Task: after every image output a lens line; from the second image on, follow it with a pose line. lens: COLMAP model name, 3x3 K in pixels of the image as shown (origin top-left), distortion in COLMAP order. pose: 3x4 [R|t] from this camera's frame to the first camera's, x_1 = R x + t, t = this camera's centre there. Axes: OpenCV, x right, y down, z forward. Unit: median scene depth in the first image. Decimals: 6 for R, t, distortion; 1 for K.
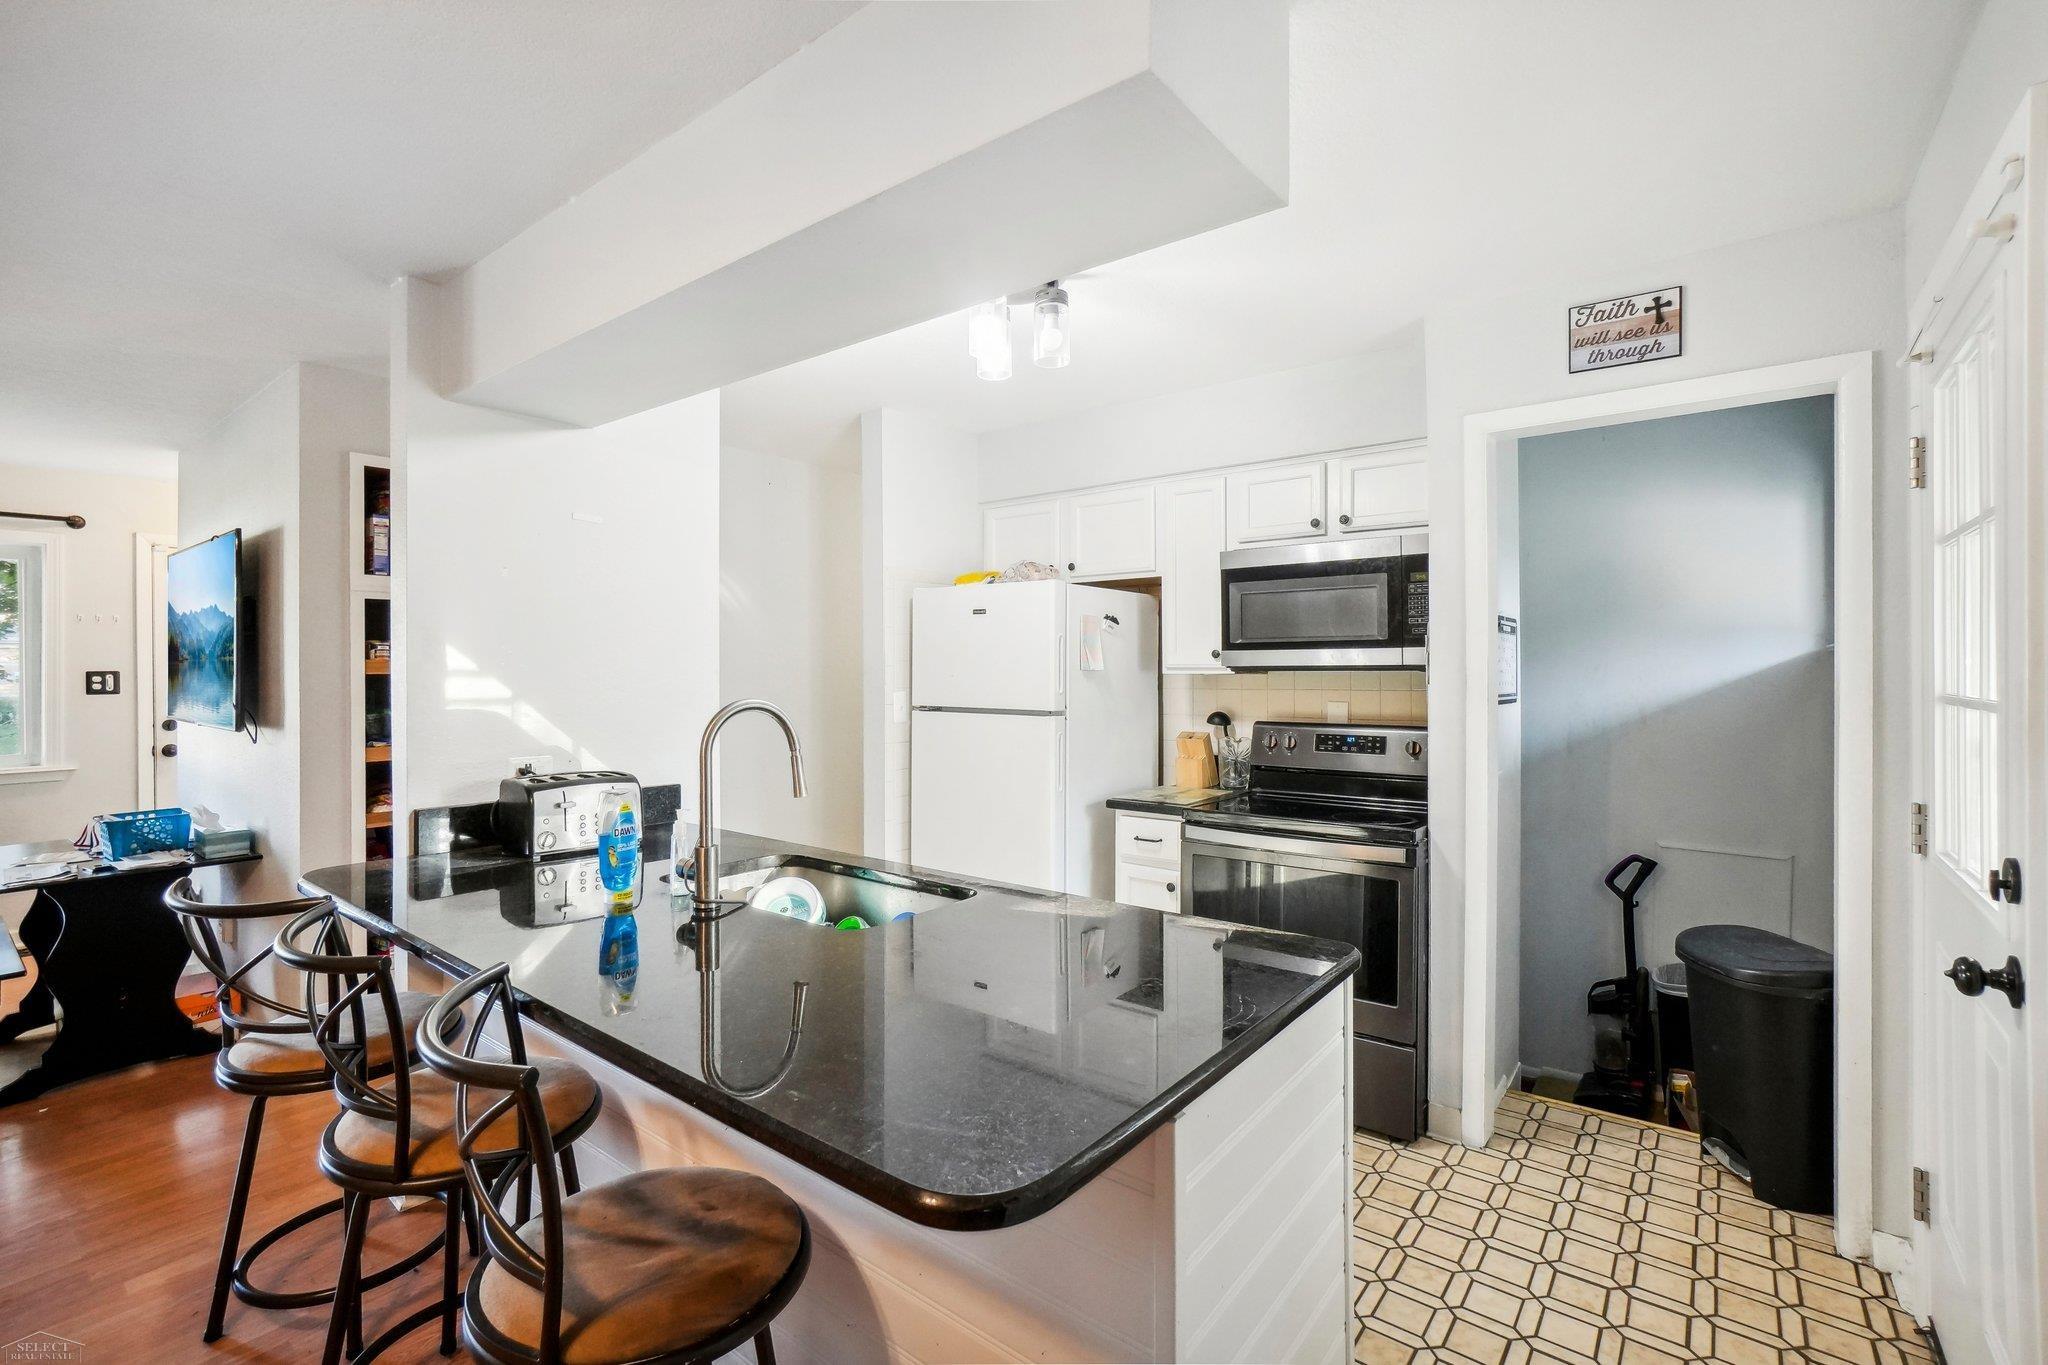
lens RADIAL K [[913.6, 0, 1025.6], [0, 913.6, 675.9], [0, 0, 1]] dist [-0.032263, 0.019962]
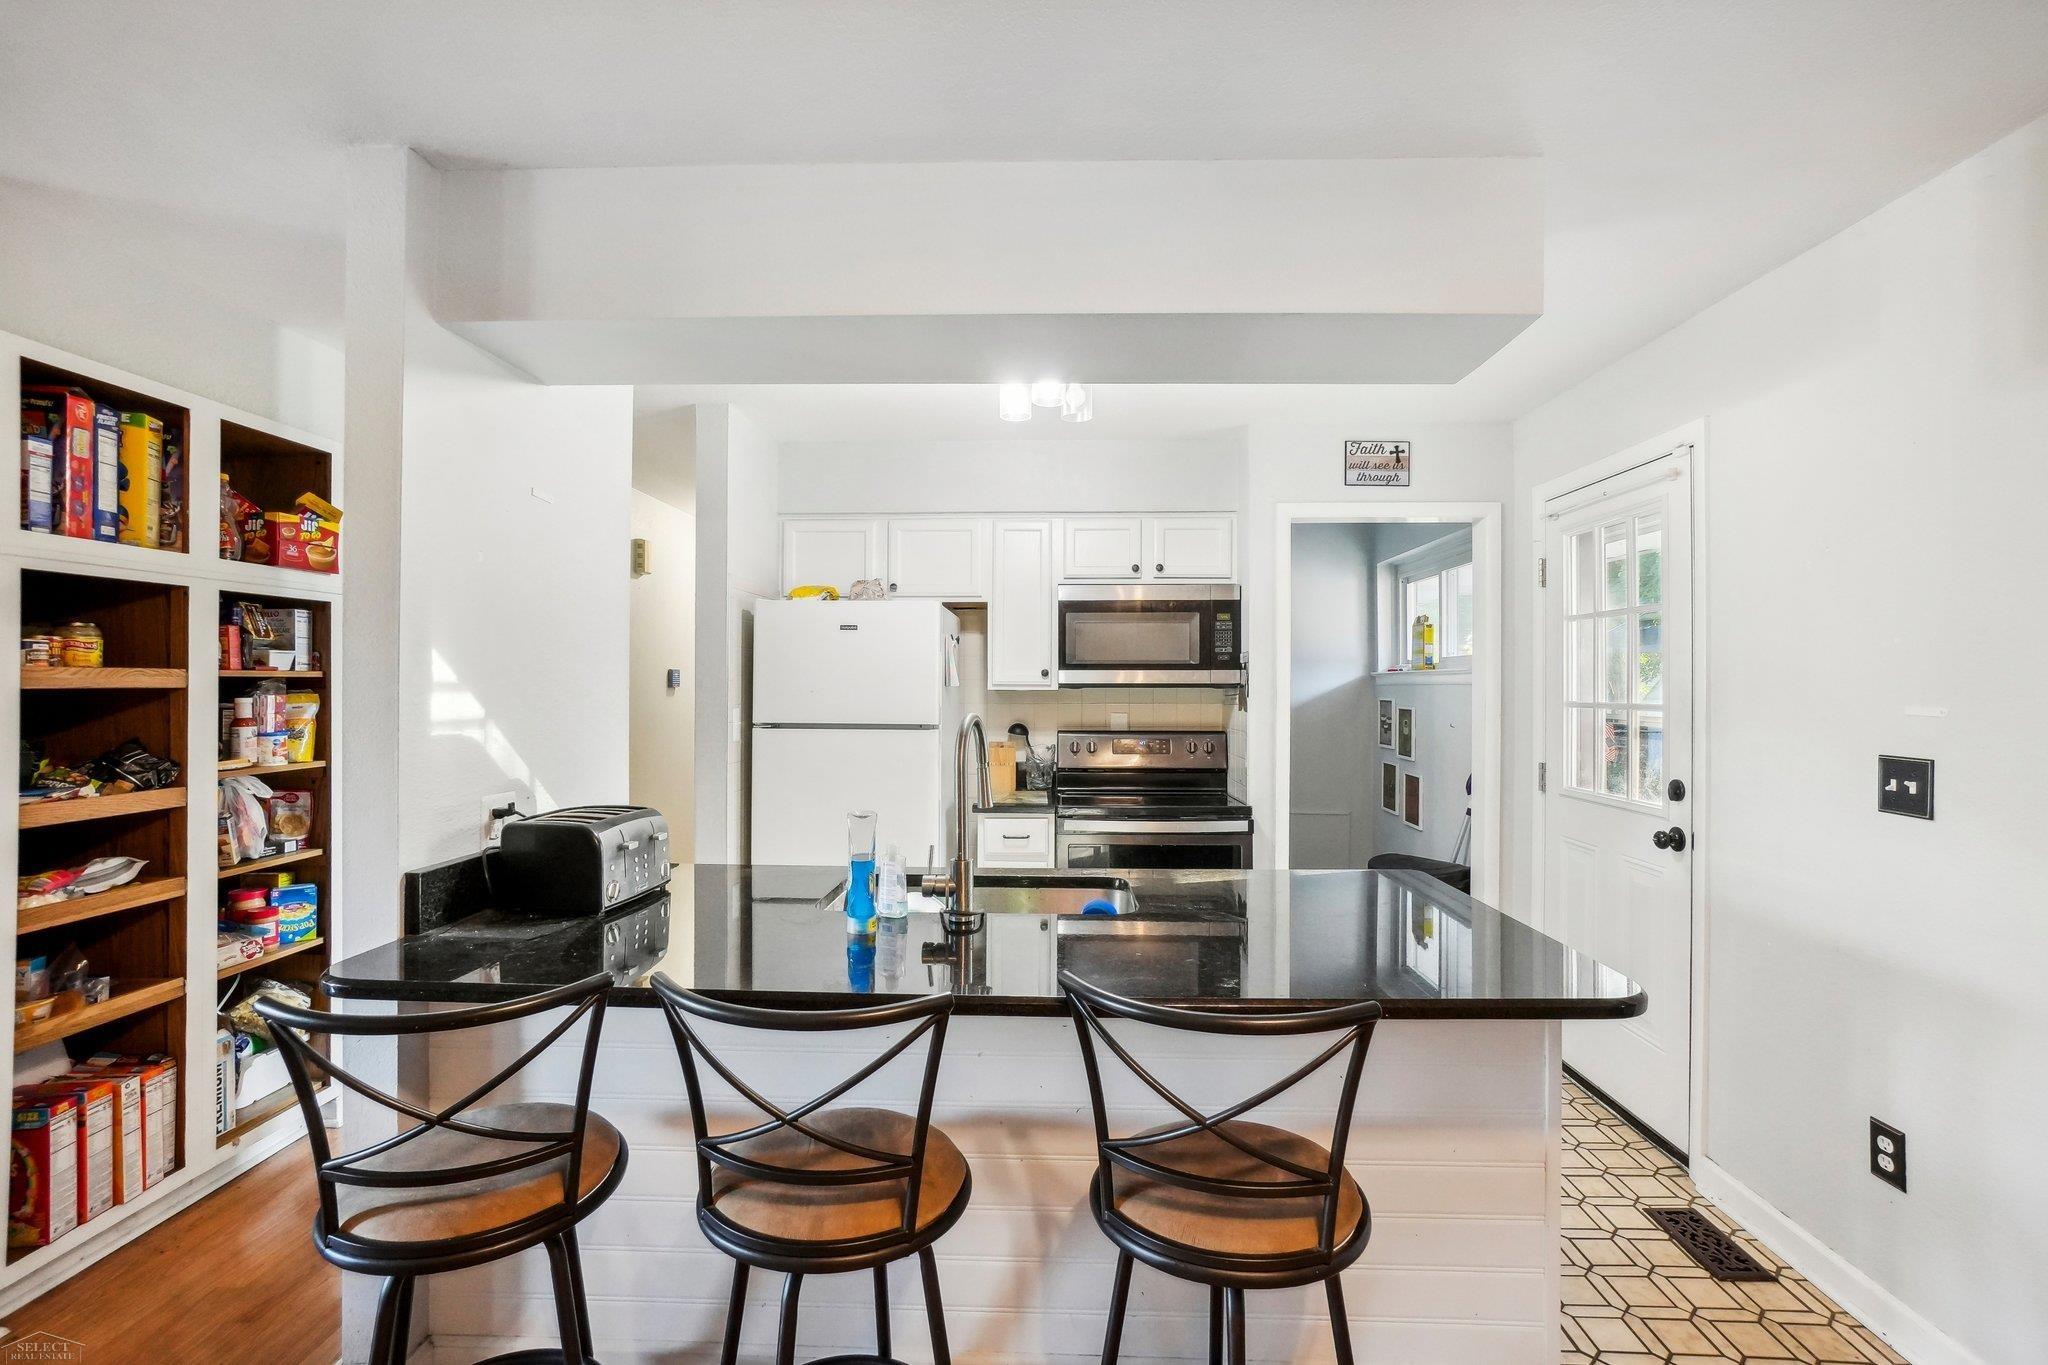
lens RADIAL K [[913.6, 0, 1025.6], [0, 913.6, 675.9], [0, 0, 1]] dist [-0.032263, 0.019962]
pose [[0.816244, 0.011010, 0.577602, -0.494078], [-0.000652, 0.999835, -0.018137, 0.000954], [-0.577707, 0.014427, 0.816117, 0.074943]]
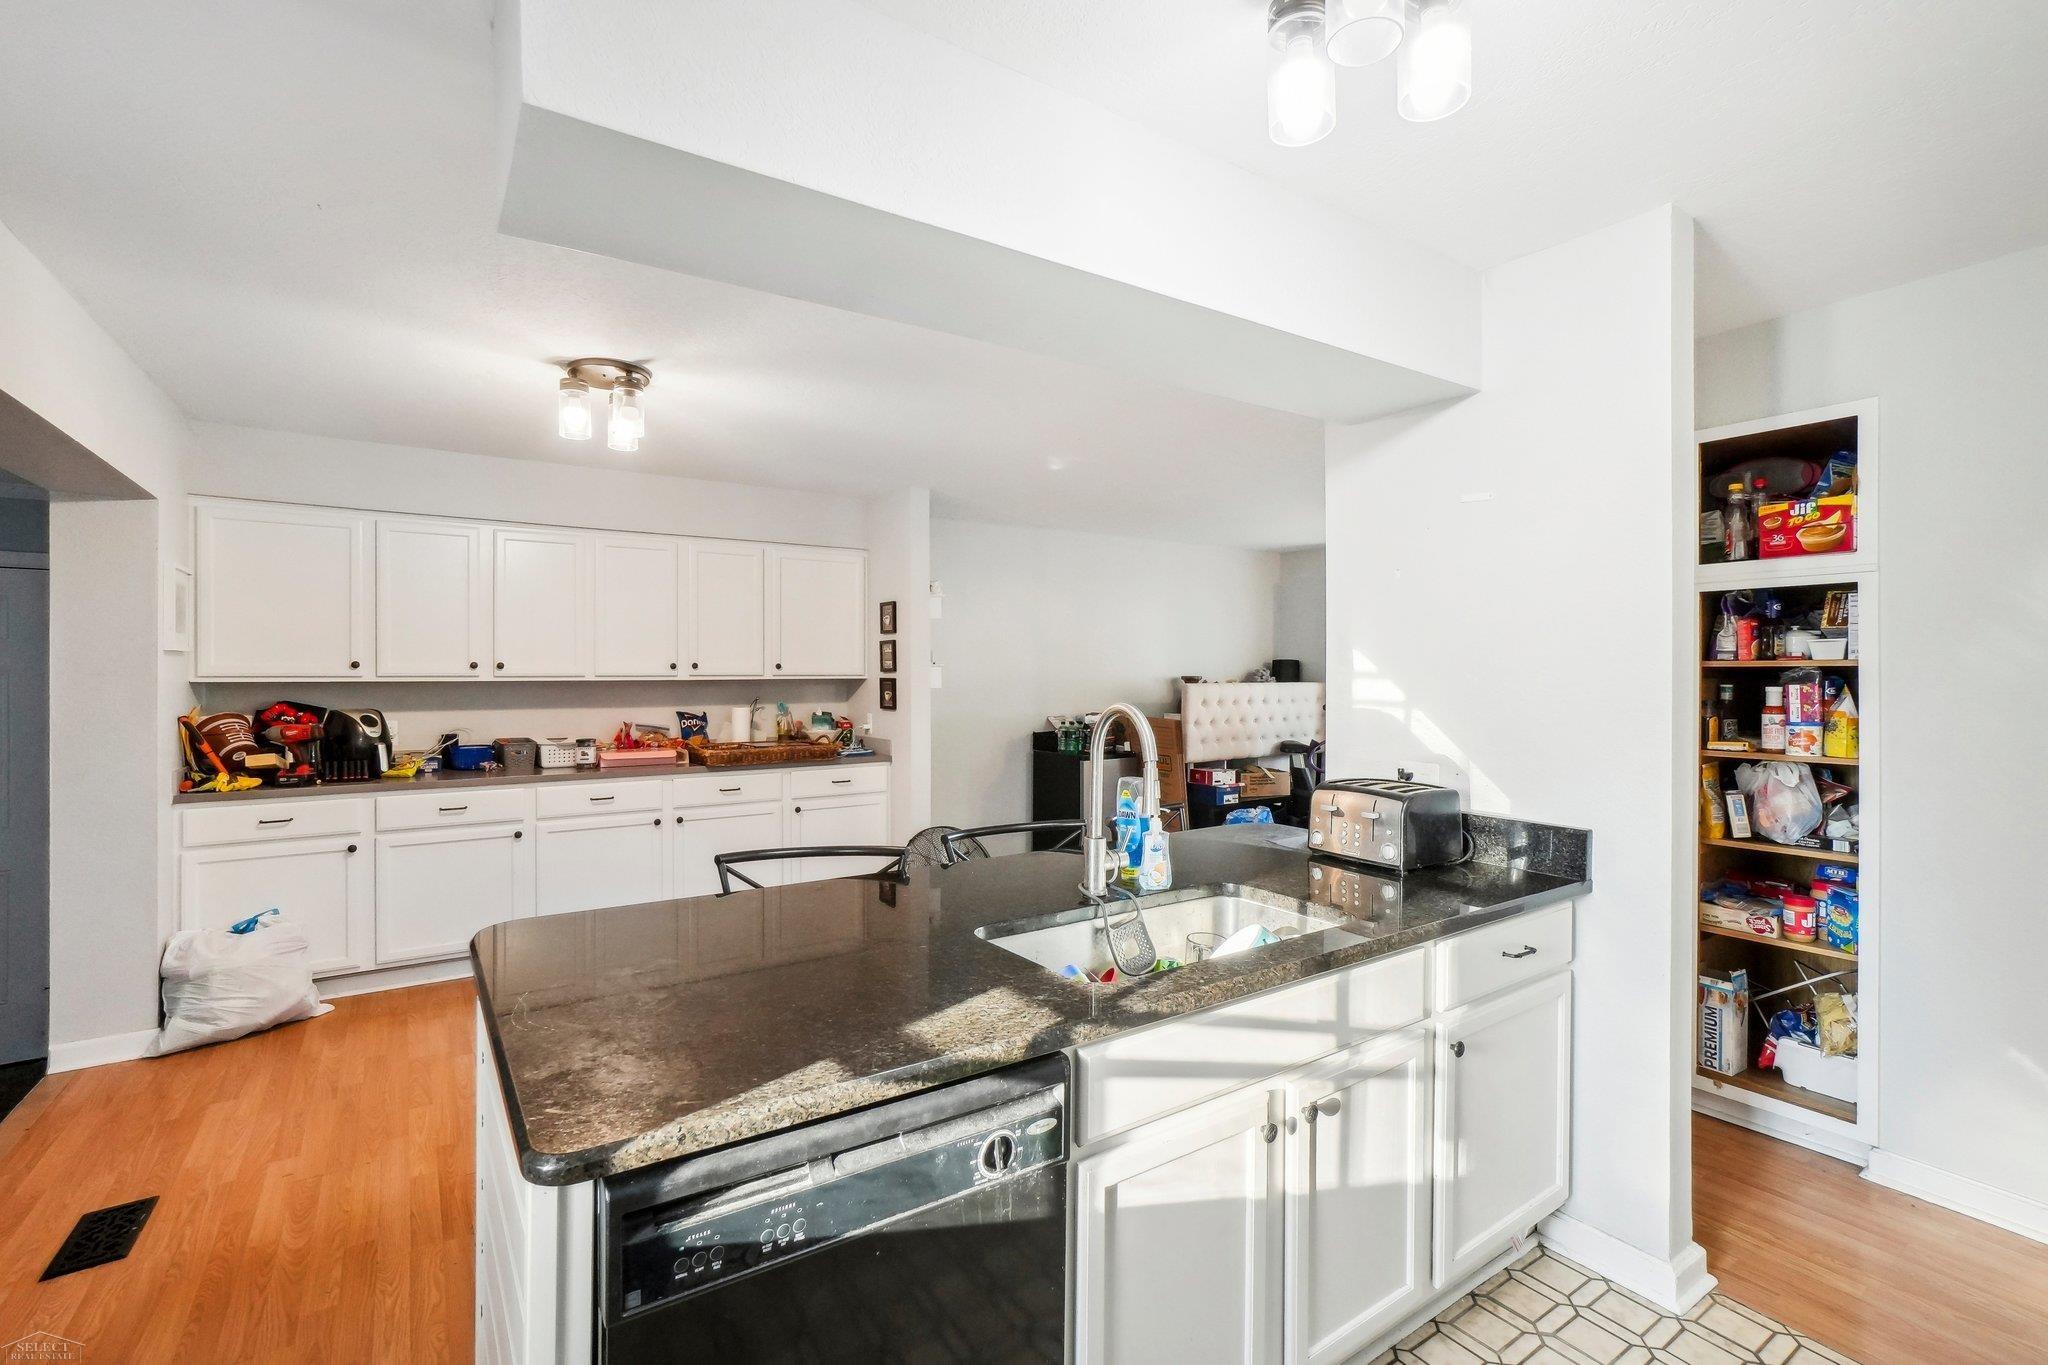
lens RADIAL K [[913.6, 0, 1025.6], [0, 913.6, 675.9], [0, 0, 1]] dist [-0.032263, 0.019962]
pose [[-0.296761, 0.007912, -0.954919, 0.389568], [-0.006437, 0.999926, 0.010285, -0.007784], [0.954930, 0.009199, -0.296688, 0.698402]]
